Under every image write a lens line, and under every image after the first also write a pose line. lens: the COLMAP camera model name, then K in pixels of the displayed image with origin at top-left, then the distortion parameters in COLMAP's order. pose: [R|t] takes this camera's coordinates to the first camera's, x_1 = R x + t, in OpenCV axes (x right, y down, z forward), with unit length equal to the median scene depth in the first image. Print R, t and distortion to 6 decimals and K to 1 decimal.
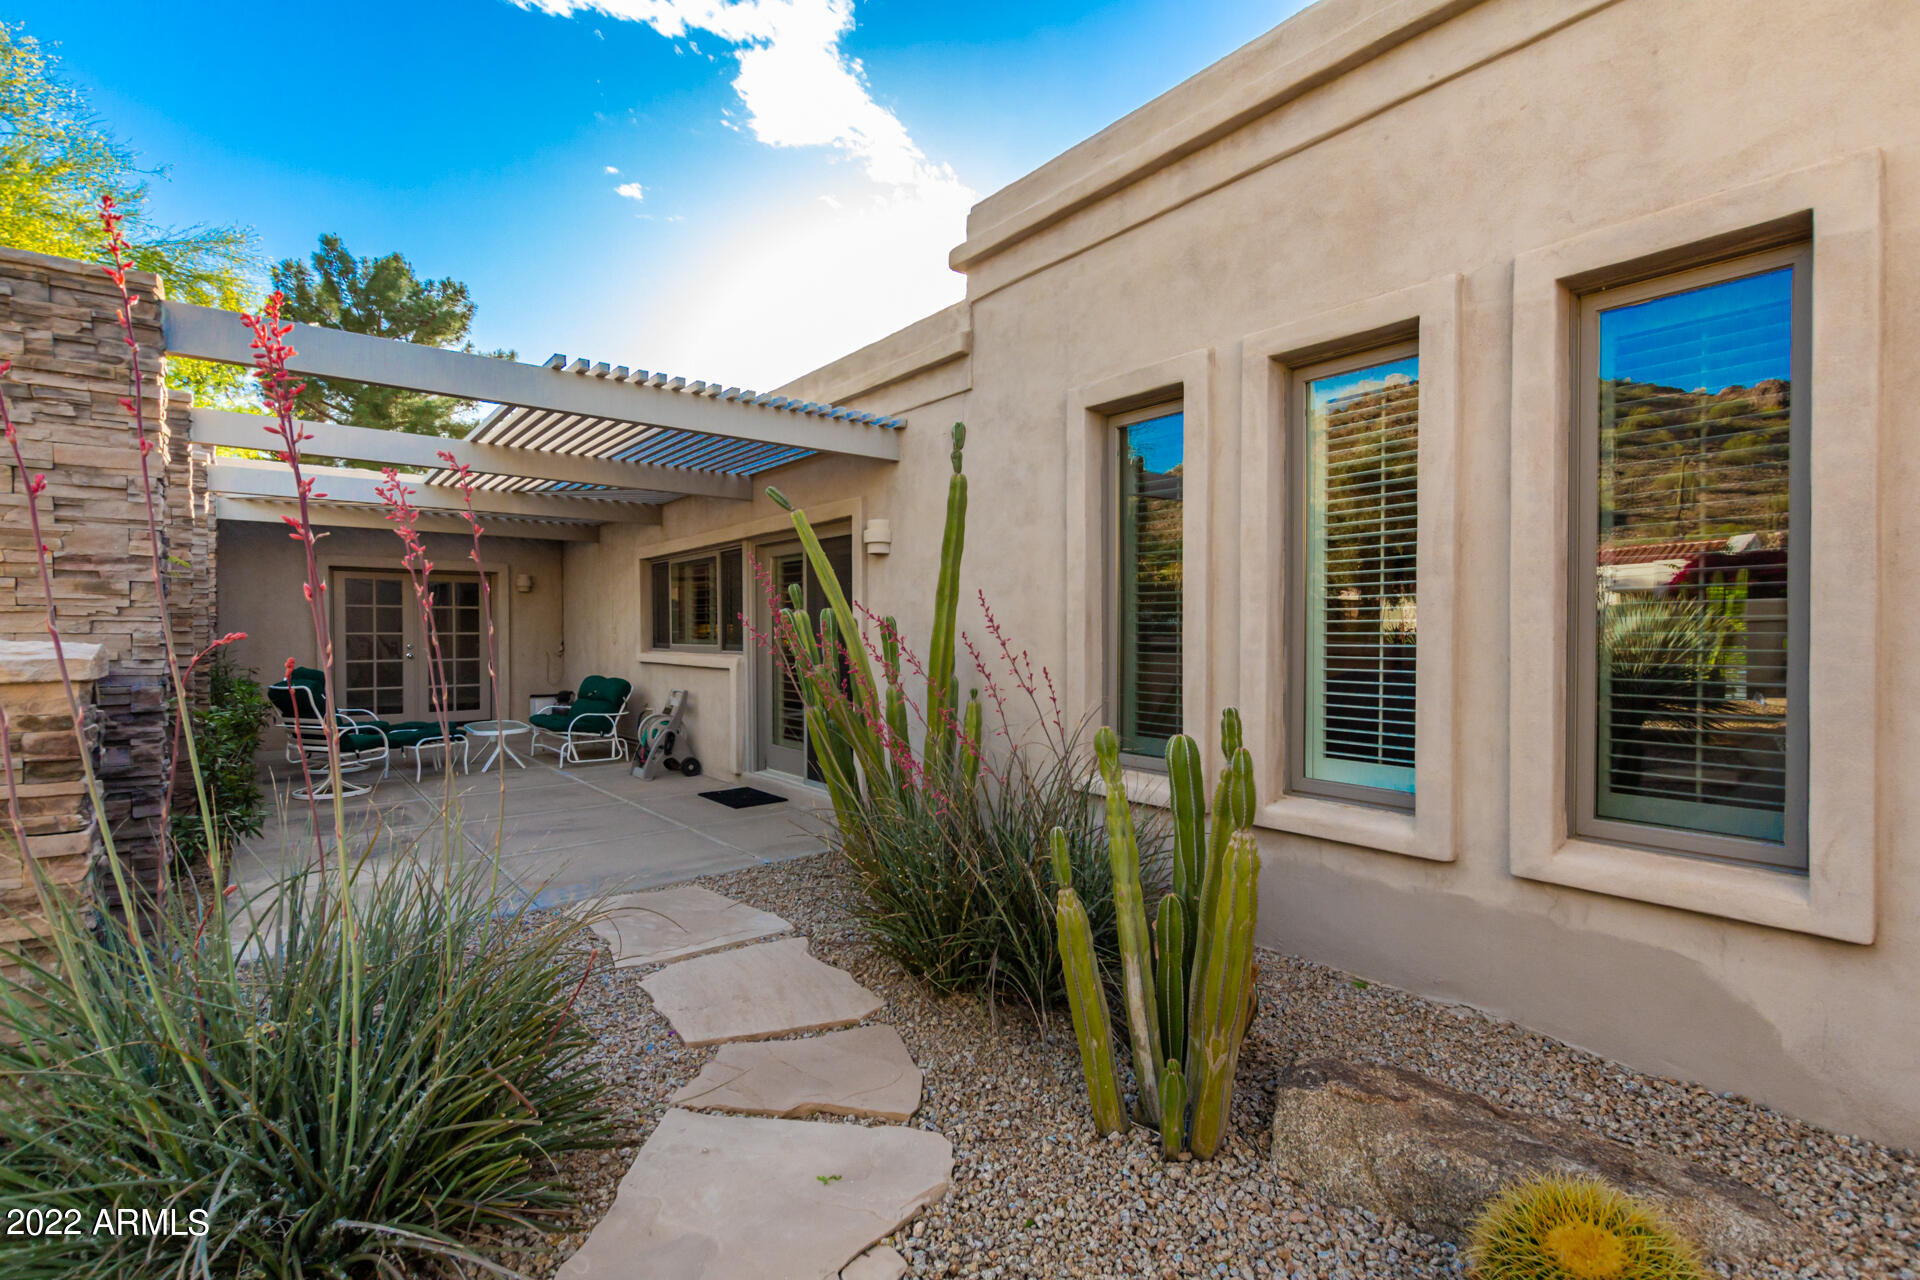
lens RADIAL K [[897.2, 0, 951.1], [0, 897.2, 647.8], [0, 0, 1]] dist [0.031135, 0.000323]
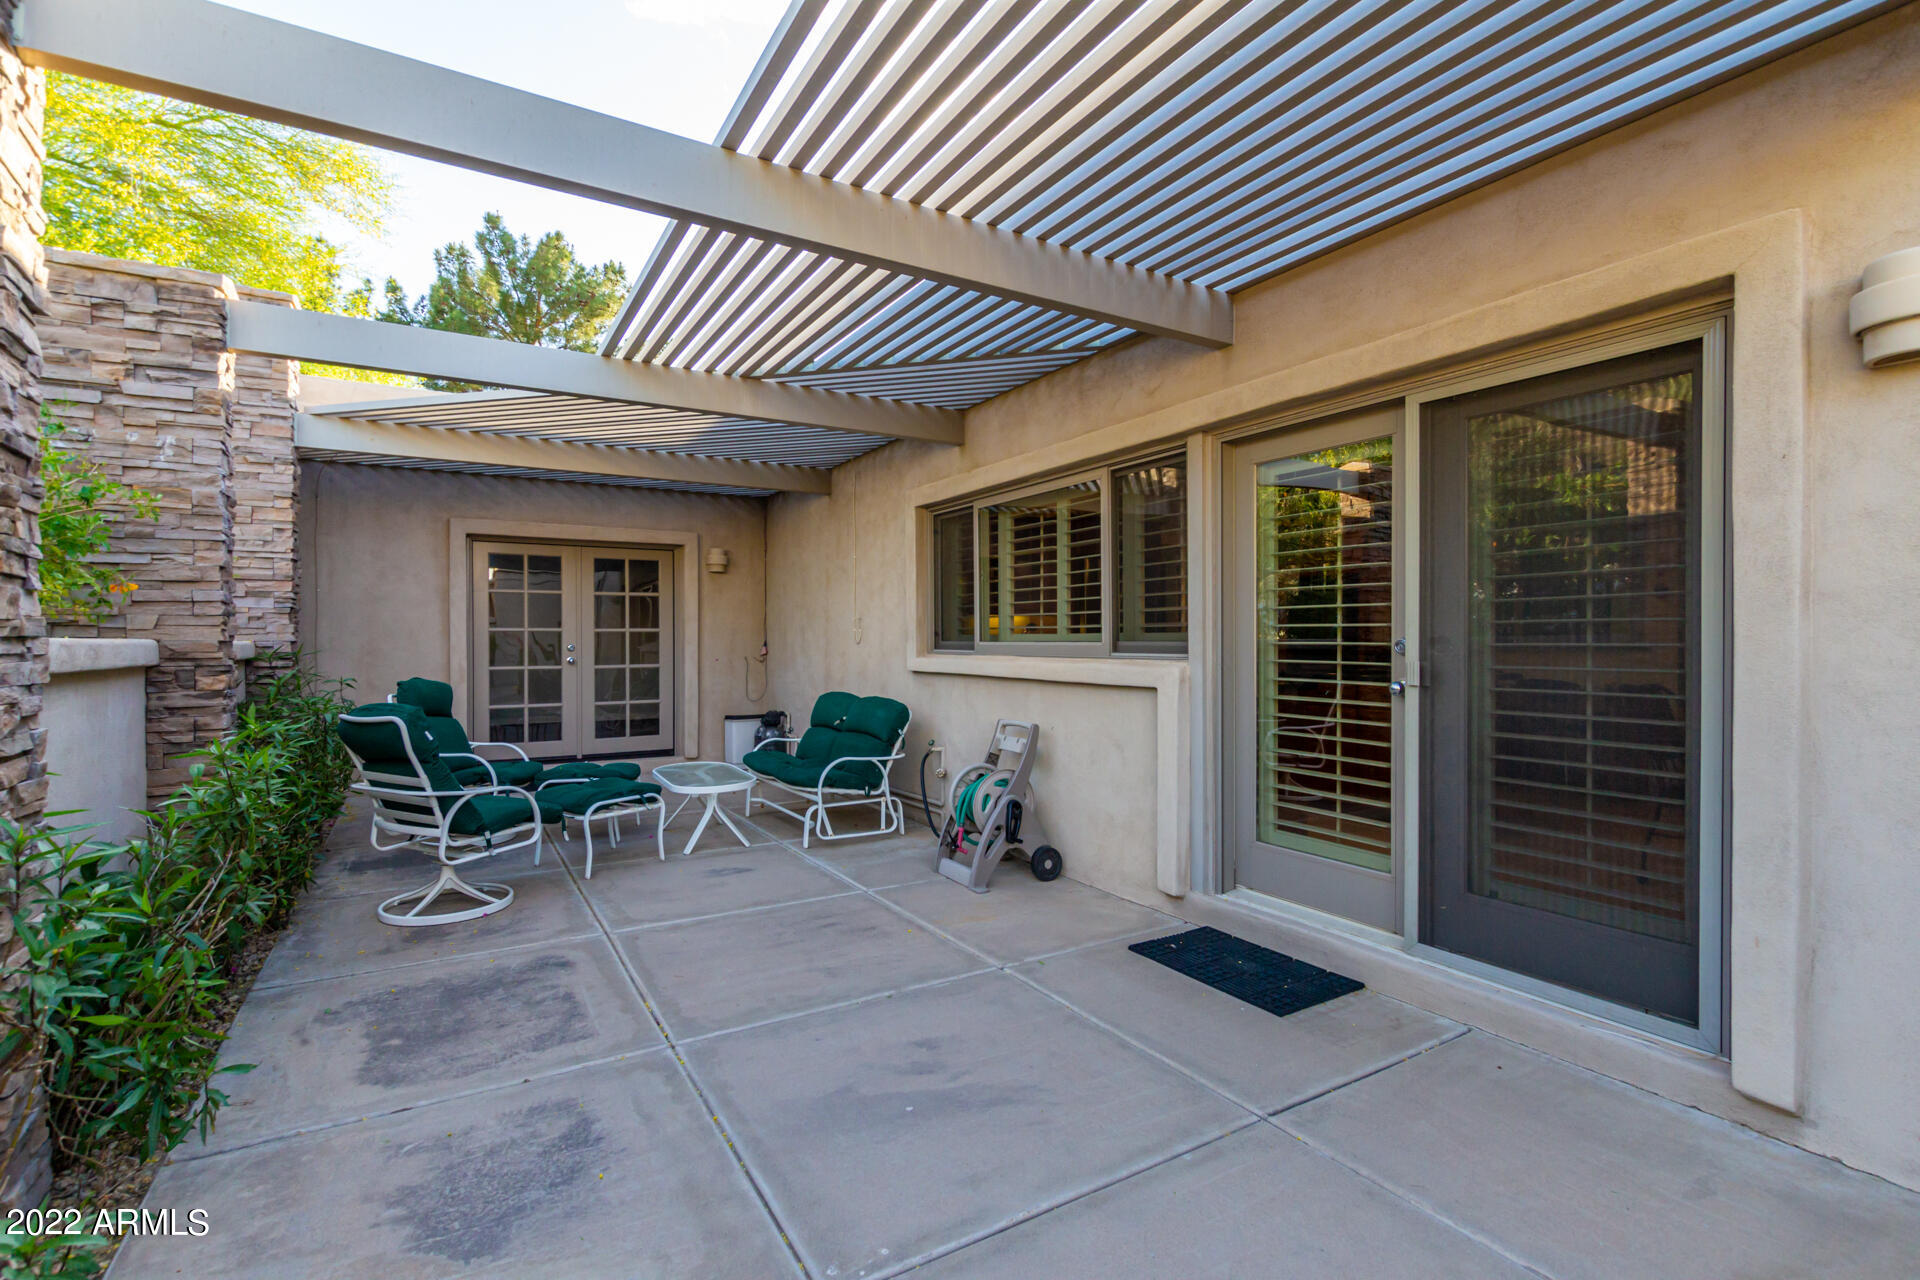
lens RADIAL K [[897.2, 0, 959.8], [0, 897.2, 638.8], [0, 0, 1]] dist [0.031135, 0.000323]
pose [[0.992242, -0.000440, -0.124320, -0.247516], [-0.001489, 0.999880, -0.015425, 0.002990], [0.124312, 0.015491, 0.992122, 0.402570]]
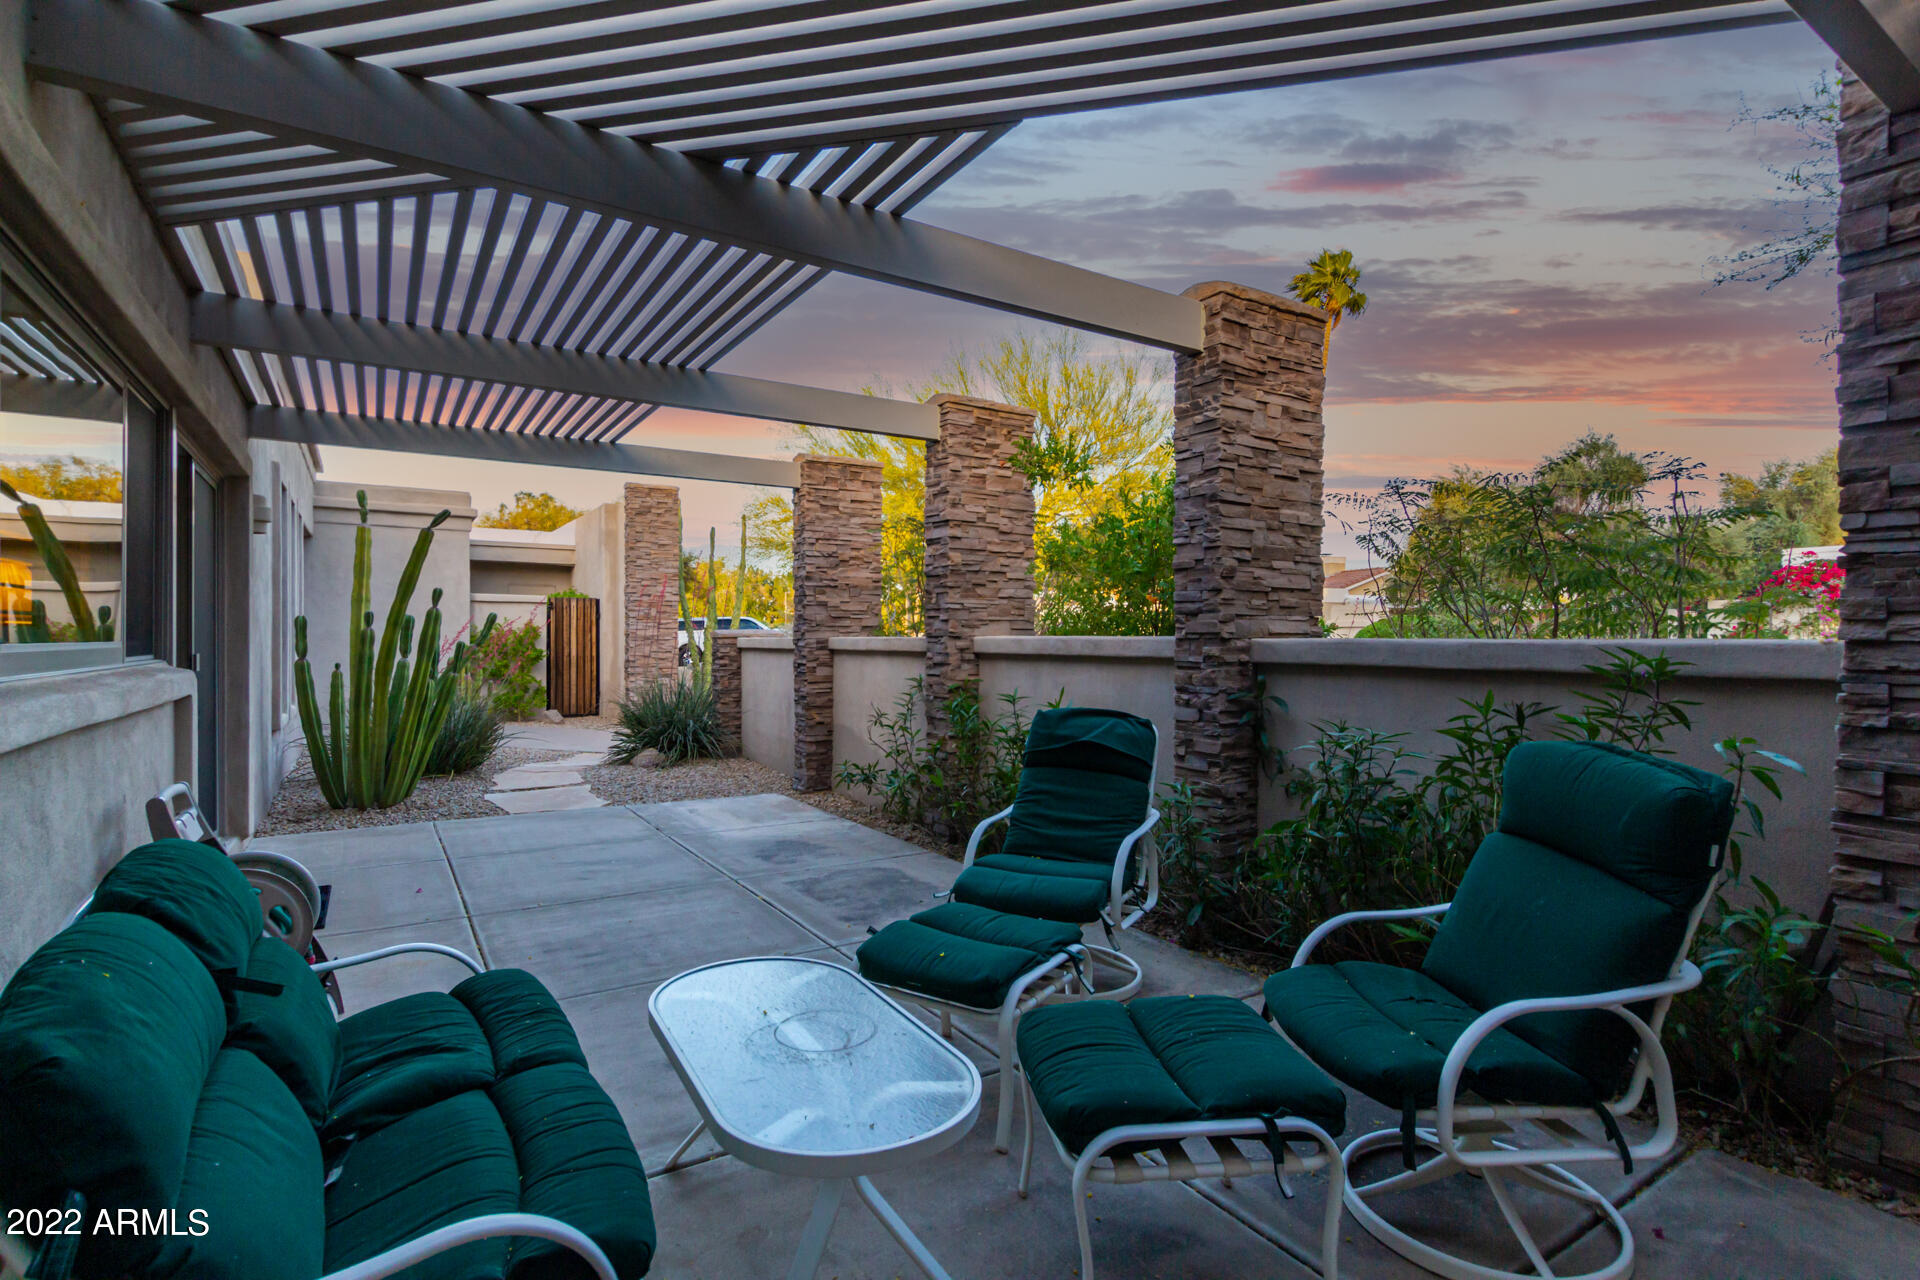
lens RADIAL K [[897.2, 0, 964.0], [0, 897.2, 642.7], [0, 0, 1]] dist [0.031135, 0.000323]
pose [[-0.996750, 0.001933, 0.080537, -0.566188], [0.002800, 0.999939, 0.010659, -0.003795], [-0.080511, 0.010850, -0.996695, 1.226962]]
